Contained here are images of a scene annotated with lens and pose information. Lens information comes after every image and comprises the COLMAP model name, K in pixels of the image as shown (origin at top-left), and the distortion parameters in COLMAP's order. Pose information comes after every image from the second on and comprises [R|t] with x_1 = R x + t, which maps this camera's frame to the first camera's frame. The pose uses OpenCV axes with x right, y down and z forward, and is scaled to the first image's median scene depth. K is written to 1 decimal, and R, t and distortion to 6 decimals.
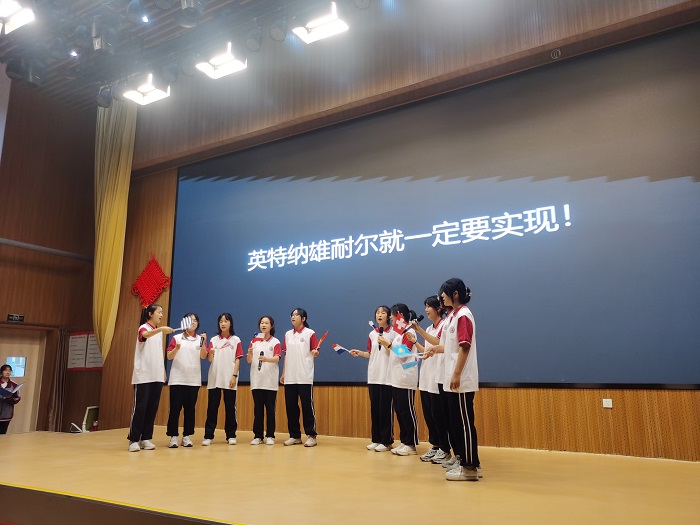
lens RADIAL K [[542.7, 0, 350.0], [0, 542.7, 262.5], [0, 0, 1]] dist [0.009129, -0.004694]
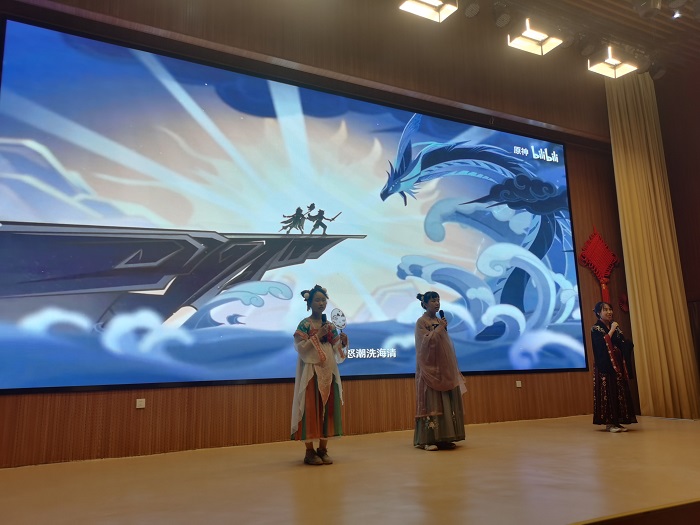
lens RADIAL K [[542.7, 0, 350.0], [0, 542.7, 262.5], [0, 0, 1]] dist [0.009129, -0.004694]
pose [[0.541529, 0.148685, 0.827429, -0.316711], [-0.141273, 0.986334, -0.084781, 0.044536], [-0.828727, -0.070982, 0.555133, 0.204501]]
